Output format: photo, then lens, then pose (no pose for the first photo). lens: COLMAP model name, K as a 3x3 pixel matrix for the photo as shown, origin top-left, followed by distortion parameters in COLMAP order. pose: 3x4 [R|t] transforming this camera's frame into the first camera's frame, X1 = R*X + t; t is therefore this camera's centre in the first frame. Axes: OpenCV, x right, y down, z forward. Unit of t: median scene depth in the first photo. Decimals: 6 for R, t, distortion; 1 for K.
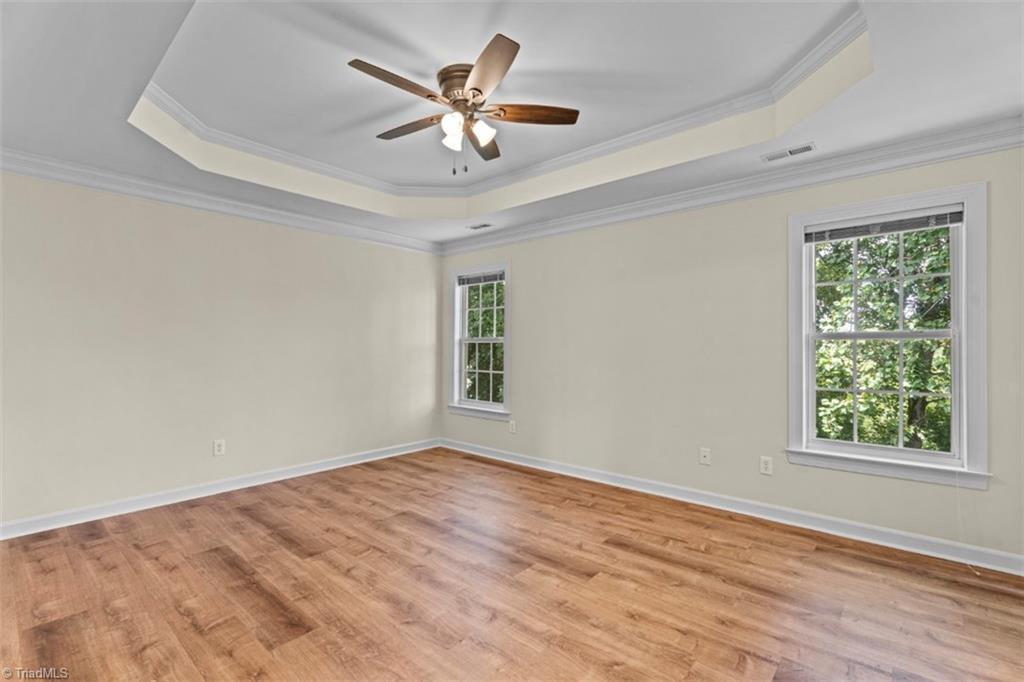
lens RADIAL K [[459.5, 0, 512.7], [0, 459.5, 343.0], [0, 0, 1]] dist [0.001325, 0.001020]
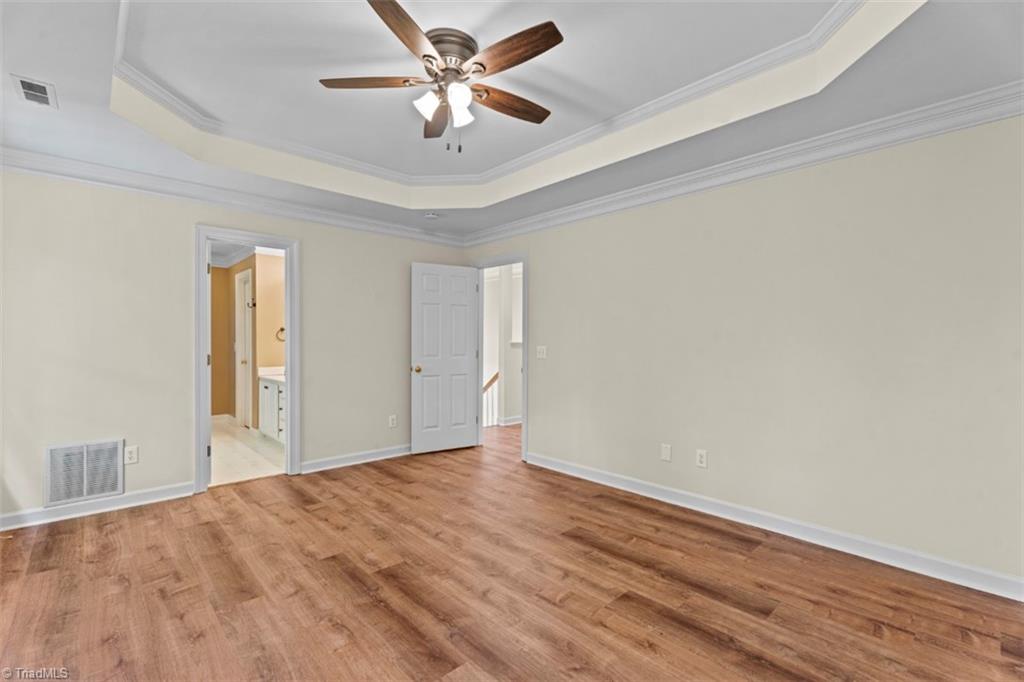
lens RADIAL K [[459.5, 0, 512.2], [0, 459.5, 343.8], [0, 0, 1]] dist [0.001325, 0.001020]
pose [[-0.994137, -0.005969, 0.107959, -0.349084], [-0.006766, 0.999952, -0.007022, 0.020147], [-0.107912, -0.007711, -0.994131, 1.995973]]
